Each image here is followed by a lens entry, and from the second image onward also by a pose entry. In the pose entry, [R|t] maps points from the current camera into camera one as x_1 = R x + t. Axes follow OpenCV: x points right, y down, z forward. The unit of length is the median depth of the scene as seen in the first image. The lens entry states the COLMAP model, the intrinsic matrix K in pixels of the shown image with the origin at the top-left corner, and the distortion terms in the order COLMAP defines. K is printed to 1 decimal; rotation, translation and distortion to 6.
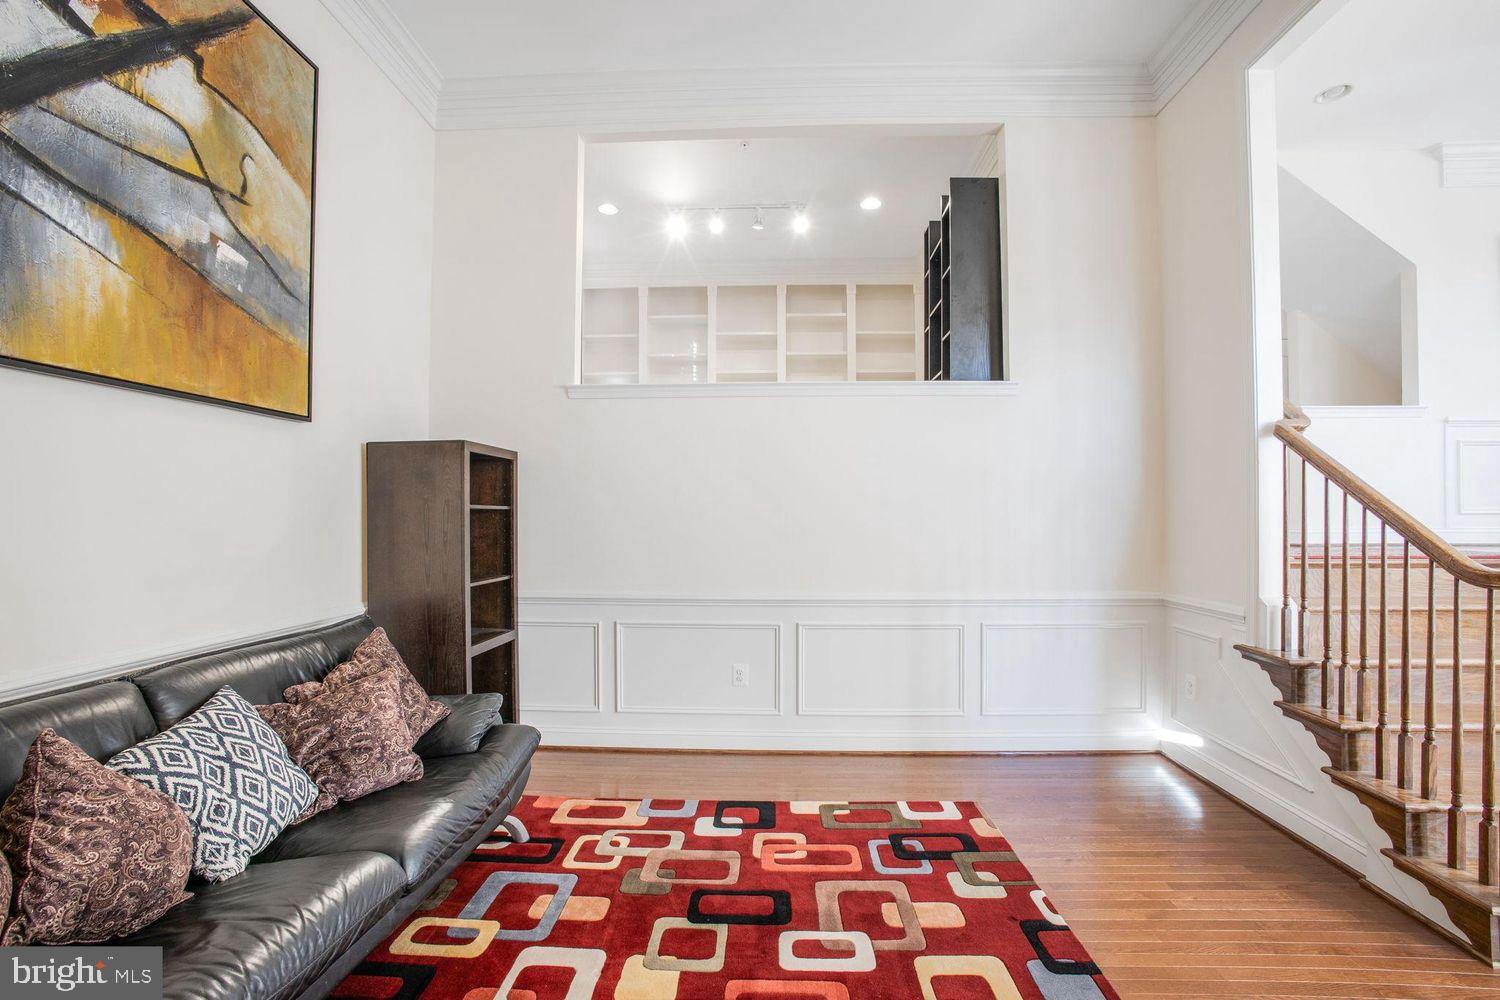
lens RADIAL K [[694.2, 0, 751.2], [0, 694.2, 512.1], [0, 0, 1]] dist [-0.076297, 0.030015]
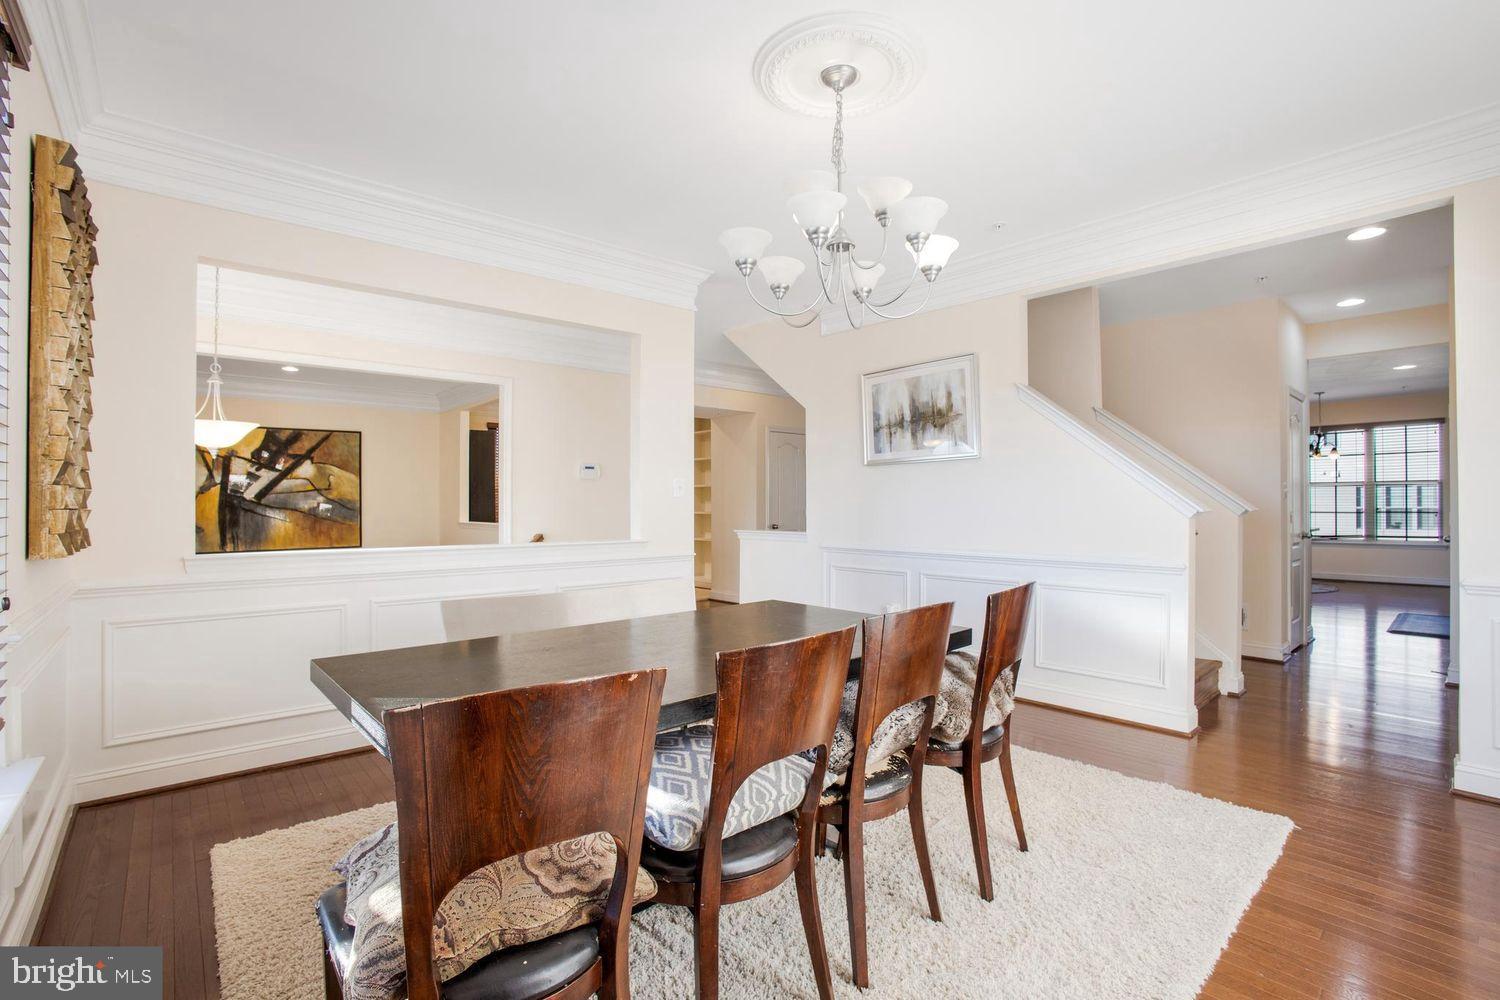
lens RADIAL K [[699.3, 0, 750.0], [0, 699.3, 500.0], [0, 0, 1]] dist [-0.082762, 0.028295]
pose [[0.679055, -0.002307, -0.734084, 2.867914], [0.007216, 0.999968, 0.003534, -0.347846], [0.734052, -0.007697, 0.679050, 0.166040]]
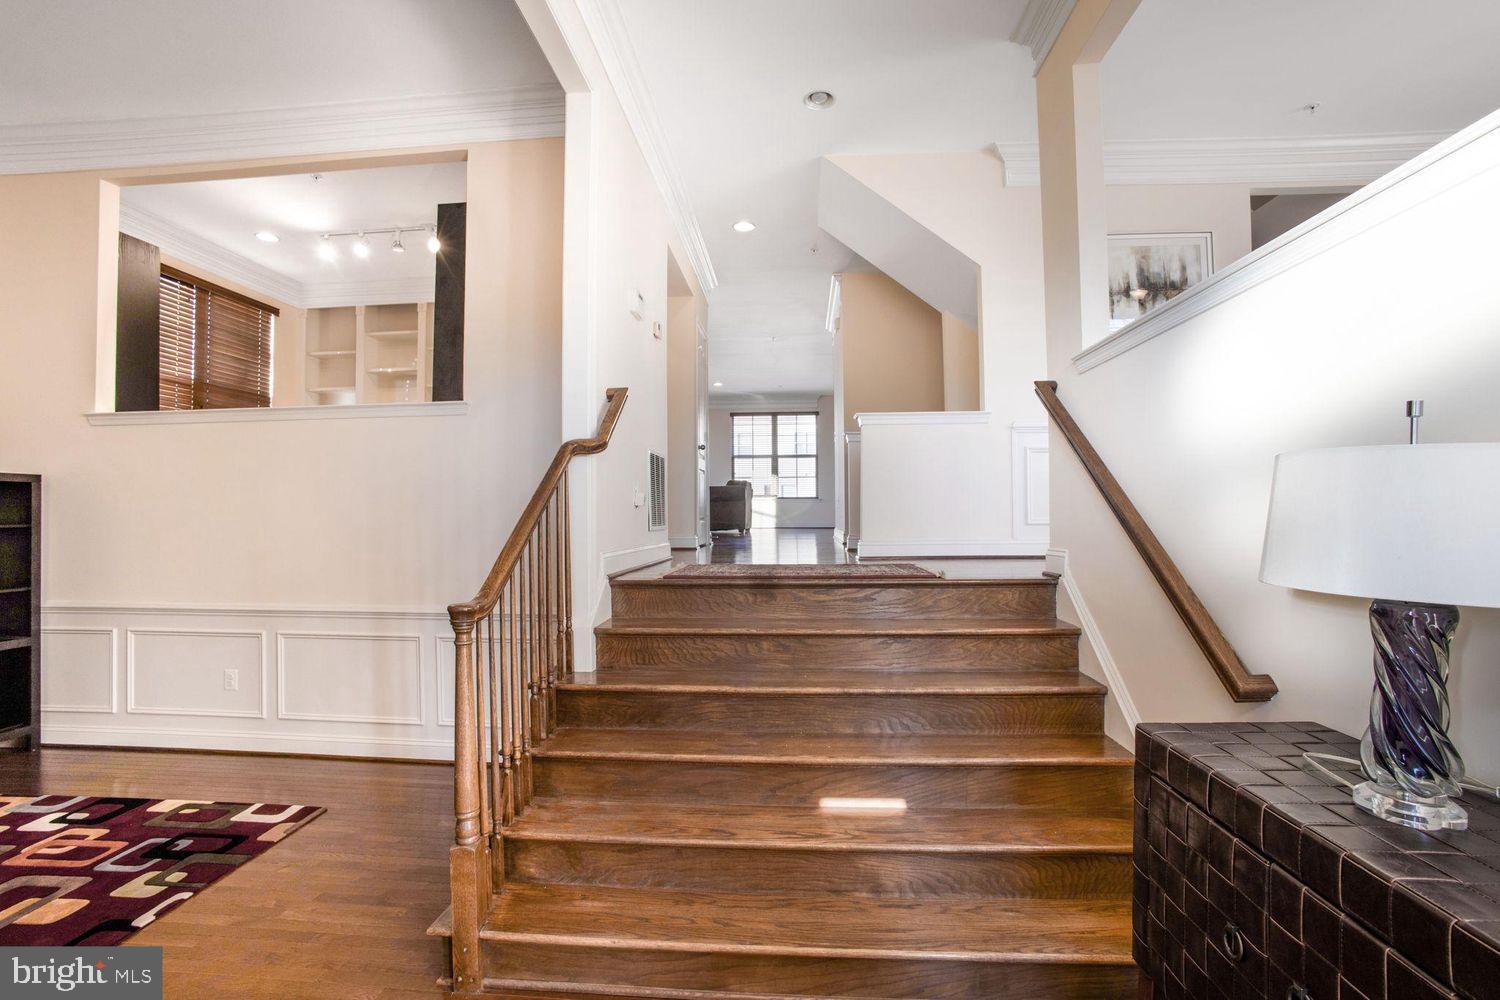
lens RADIAL K [[699.3, 0, 750.0], [0, 699.3, 500.0], [0, 0, 1]] dist [-0.082762, 0.028295]
pose [[0.999537, -0.007044, -0.029585, 1.091530], [0.006493, 0.999804, -0.018679, -0.023416], [0.029710, 0.018479, 0.999388, -0.017025]]
